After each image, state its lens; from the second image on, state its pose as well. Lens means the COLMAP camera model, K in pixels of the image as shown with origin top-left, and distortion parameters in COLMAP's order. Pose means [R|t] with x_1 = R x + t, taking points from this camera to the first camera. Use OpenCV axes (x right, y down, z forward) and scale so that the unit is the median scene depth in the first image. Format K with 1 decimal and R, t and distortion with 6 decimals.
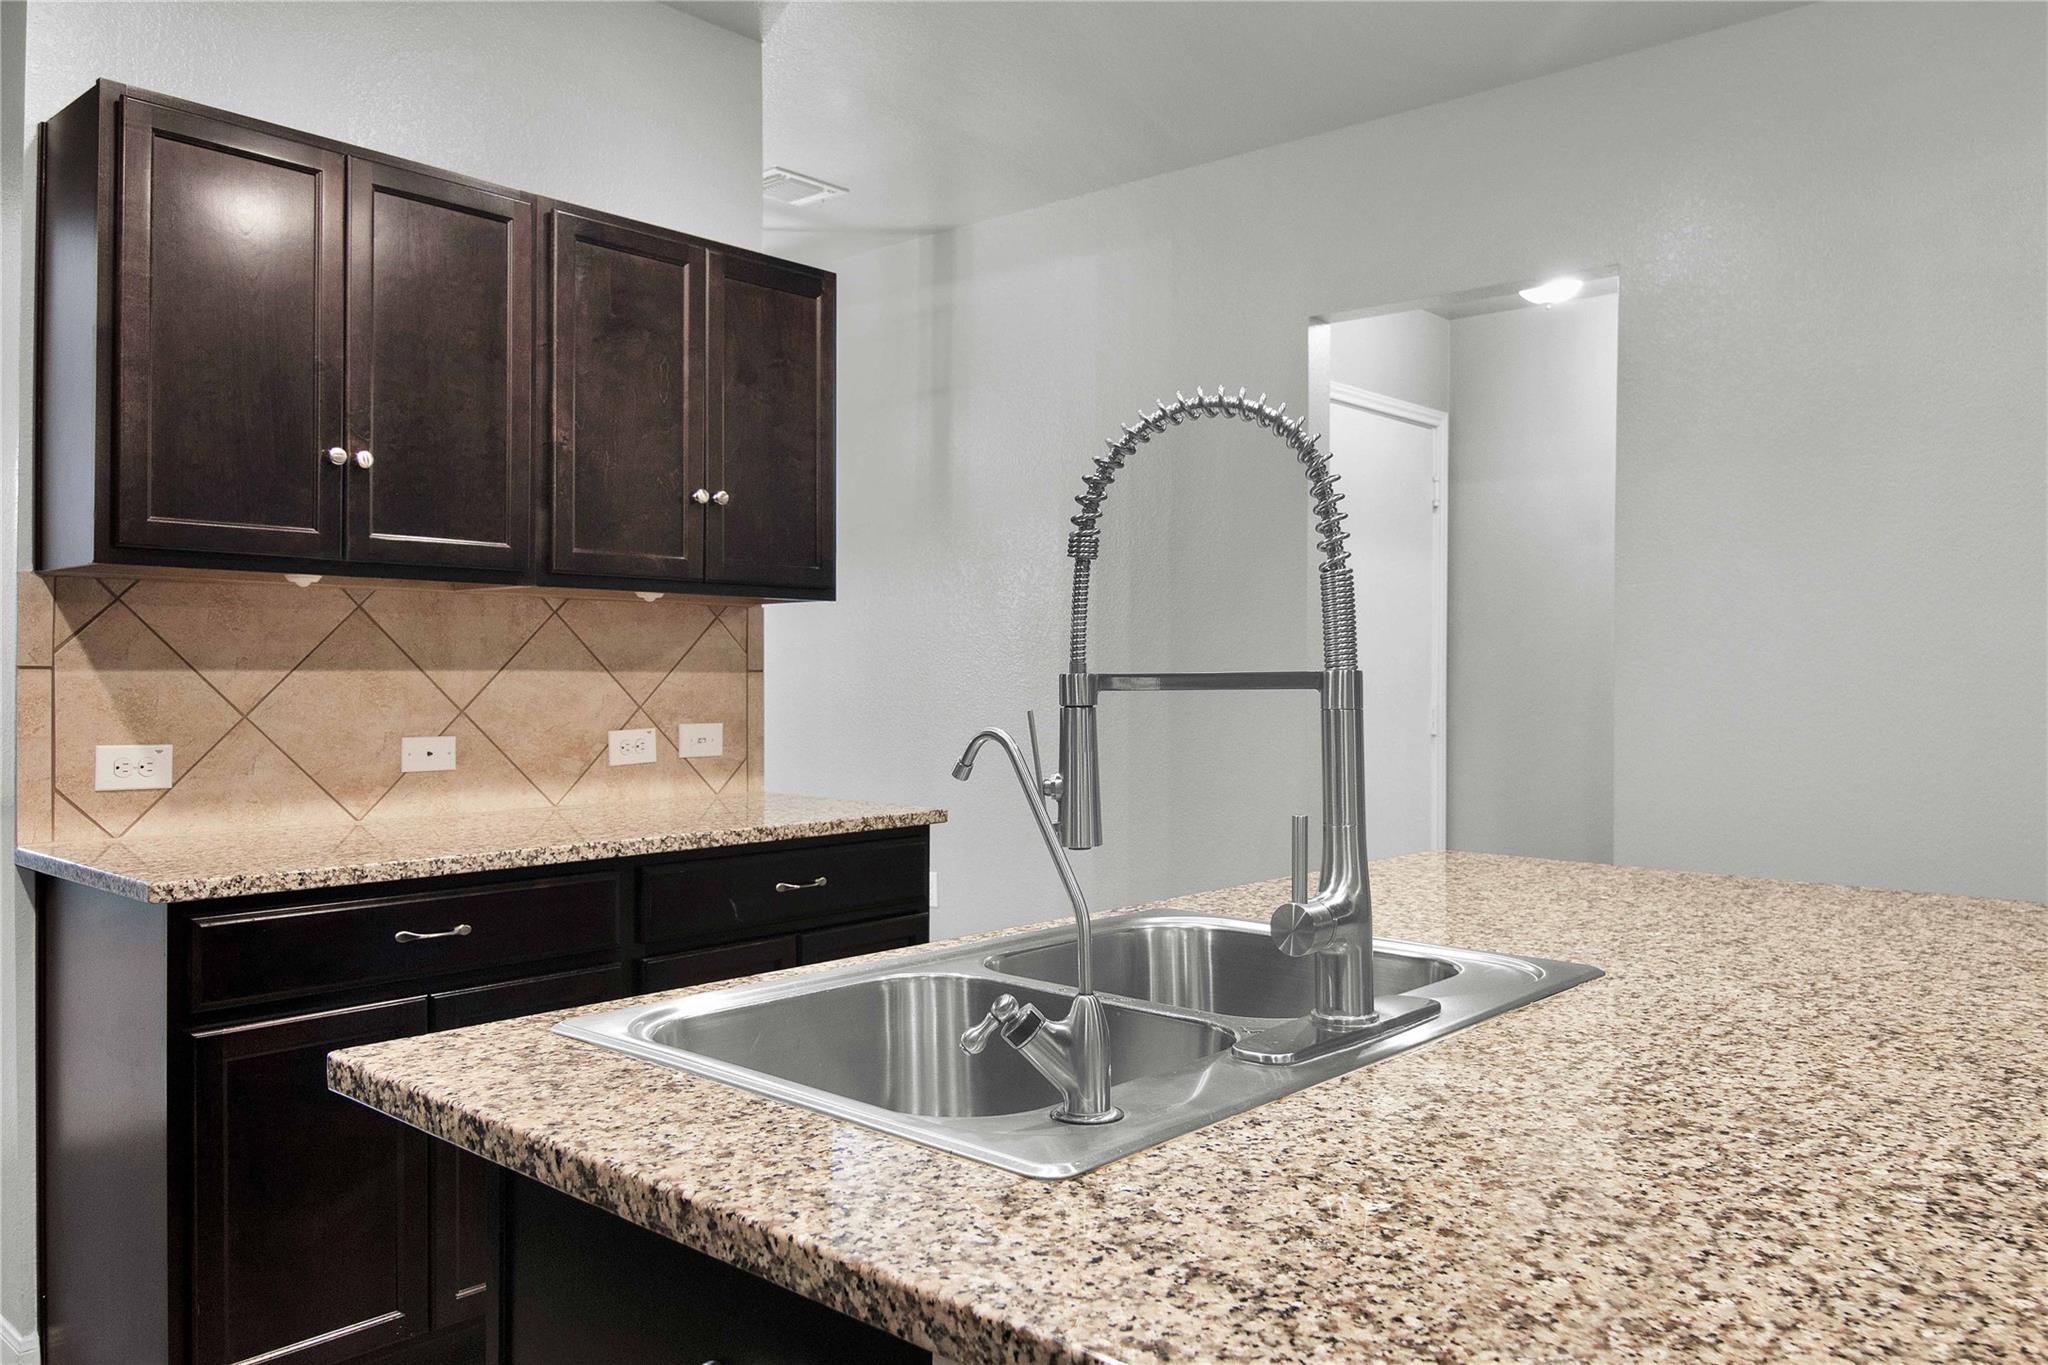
lens RADIAL K [[1523.5, 0, 1039.6], [0, 1523.5, 680.2], [0, 0, 1]] dist [0.029818, -0.015861]
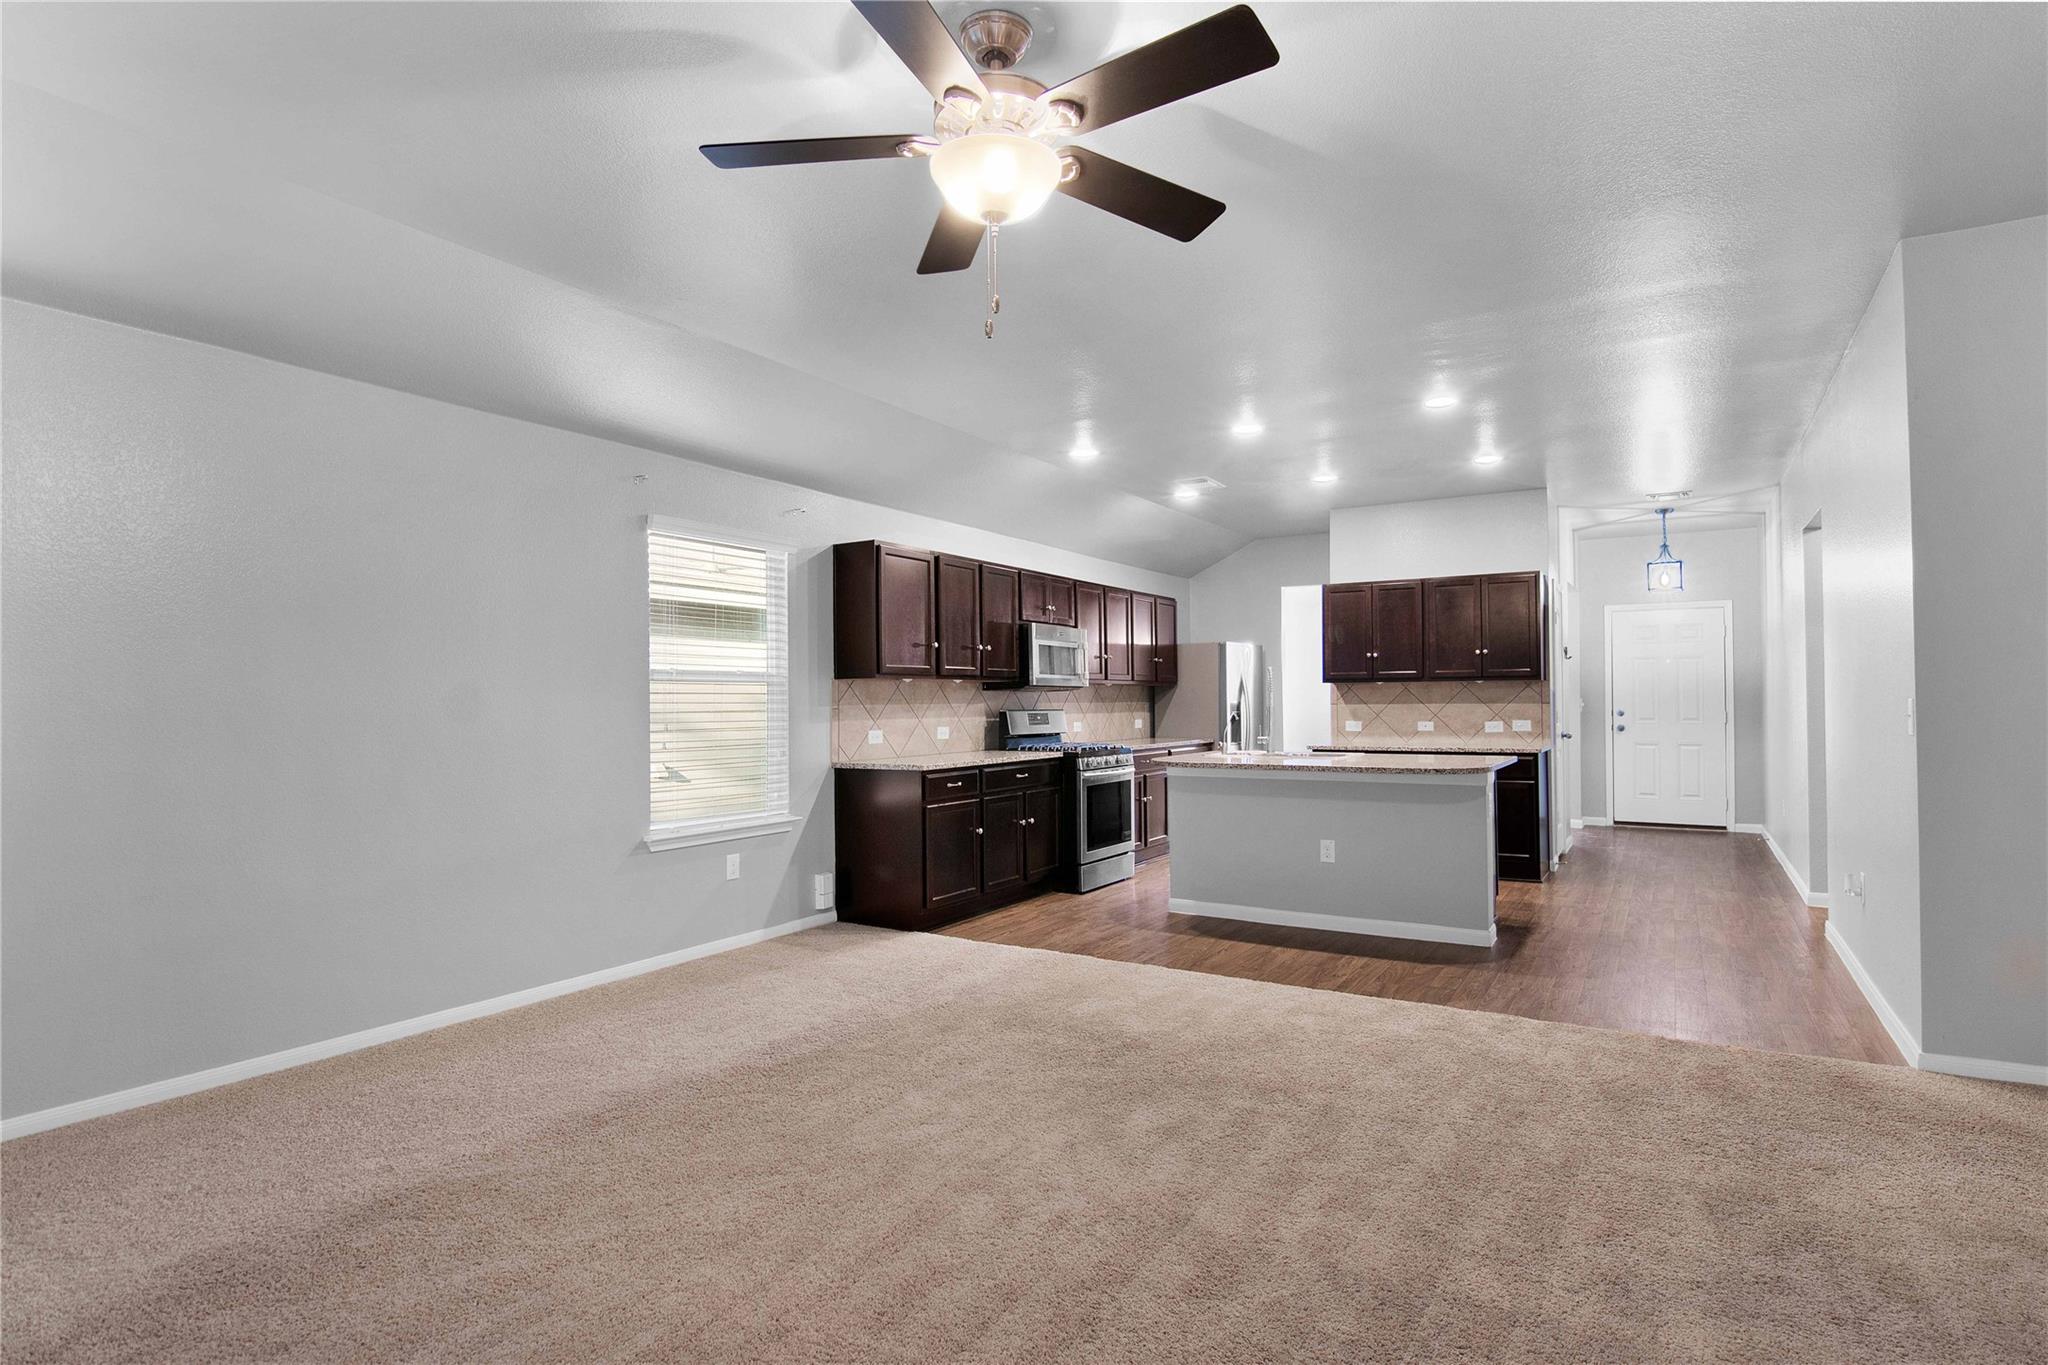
lens RADIAL K [[1071.8, 0, 1015.3], [0, 1071.8, 681.5], [0, 0, 1]] dist [-0.007377, -0.008366]
pose [[0.160462, -0.024902, -0.986728, 2.050513], [0.002109, 0.999688, -0.024886, 0.001724], [0.987040, 0.001912, 0.160465, -0.408984]]
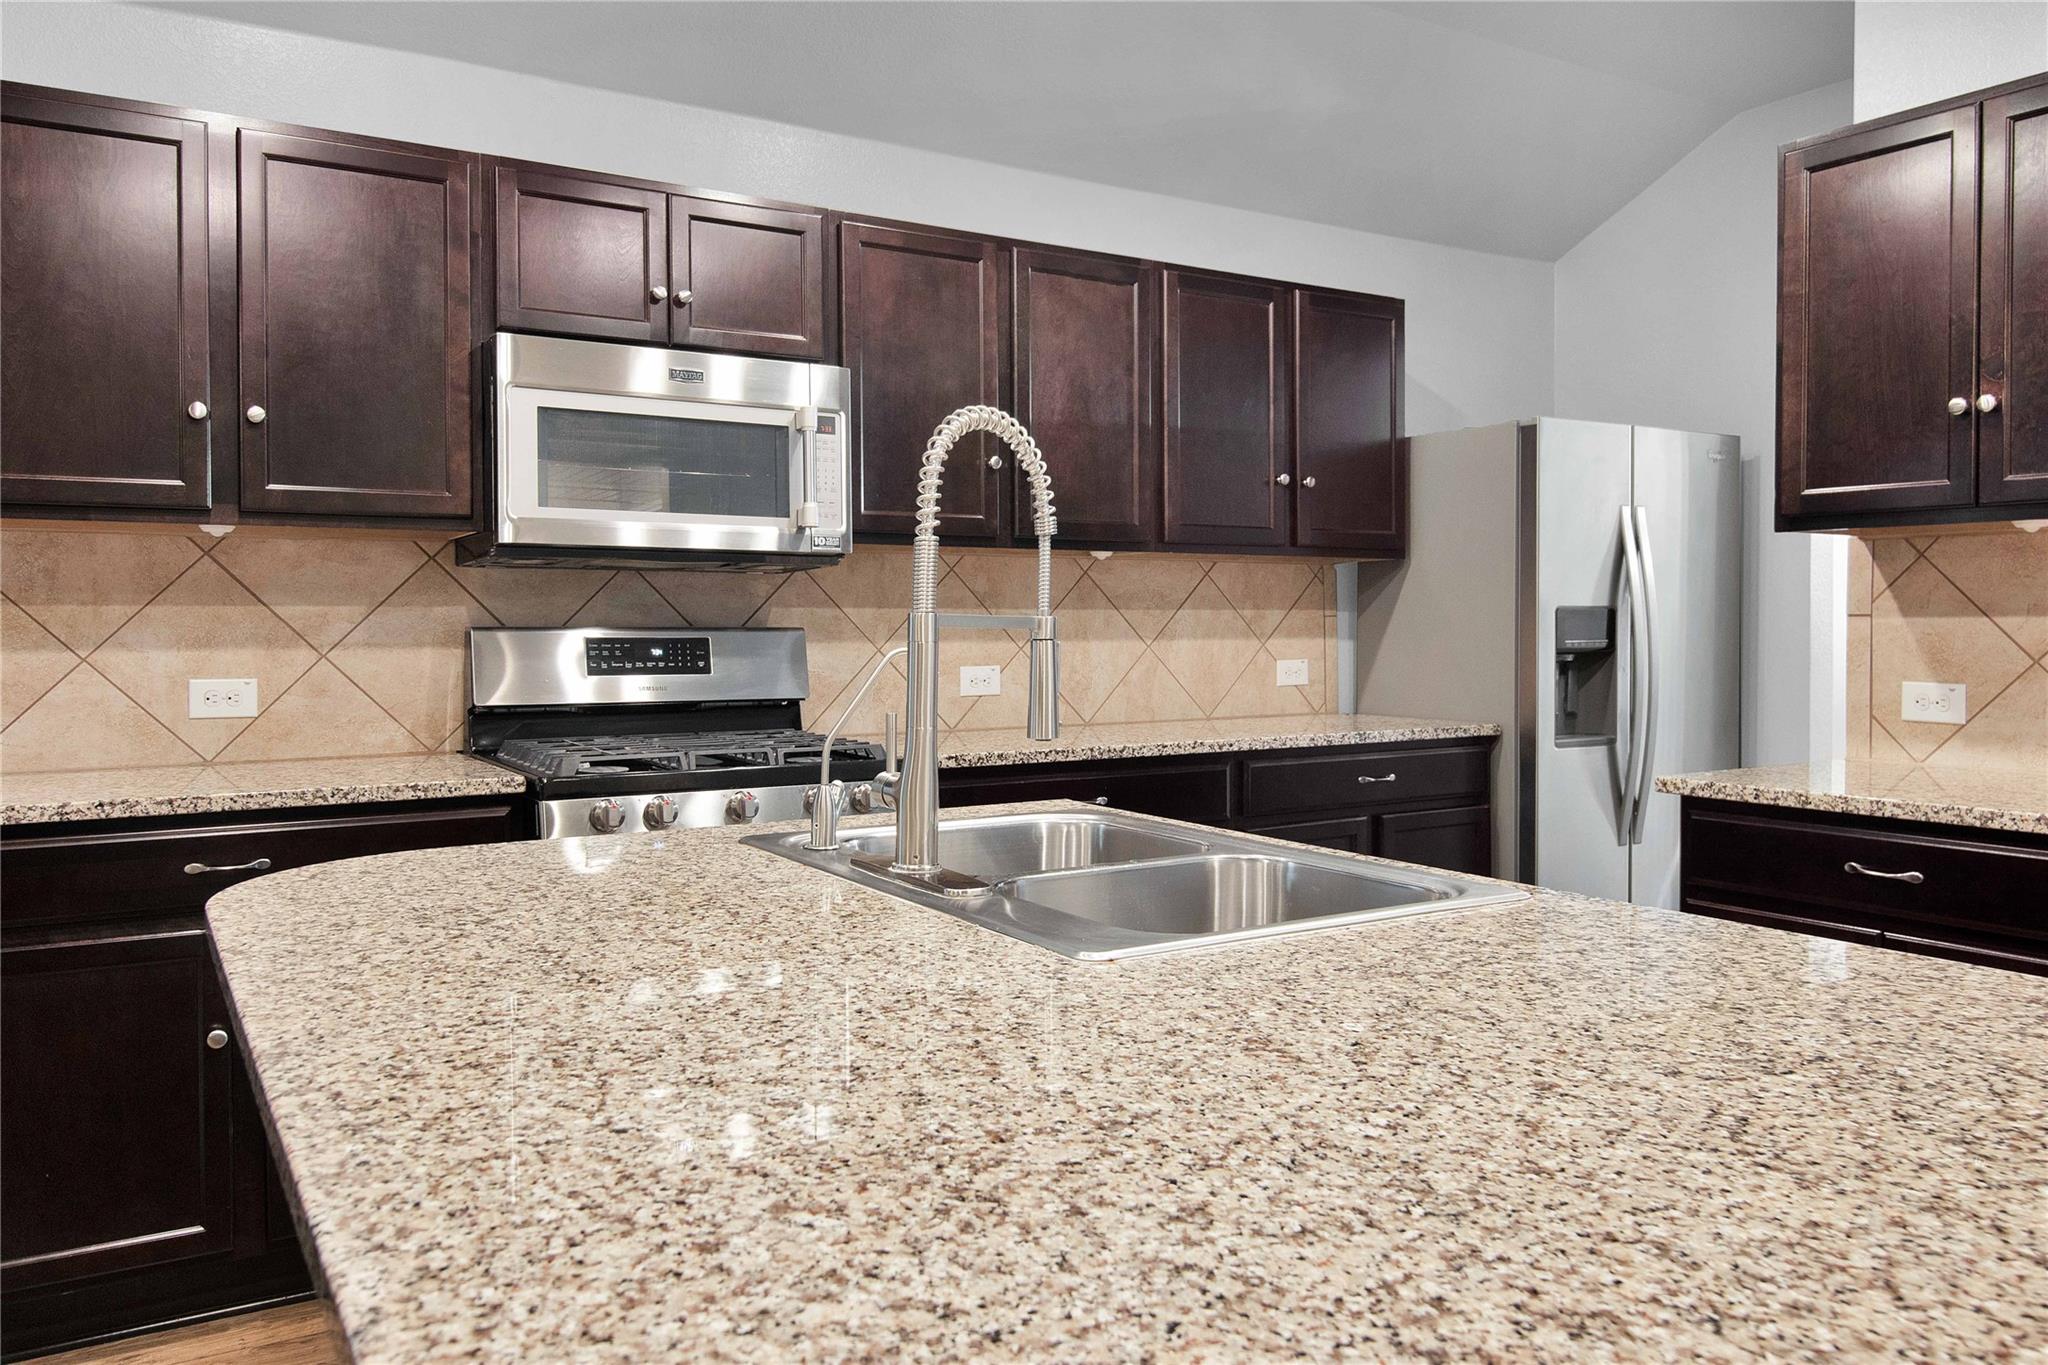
lens RADIAL K [[1523.5, 0, 1015.5], [0, 1523.5, 647.3], [0, 0, 1]] dist [0.029818, -0.015861]
pose [[-0.296239, 0.011529, -0.955044, 0.613844], [-0.005486, 0.999890, 0.013772, 0.003415], [0.955098, 0.009319, -0.296143, 0.612340]]
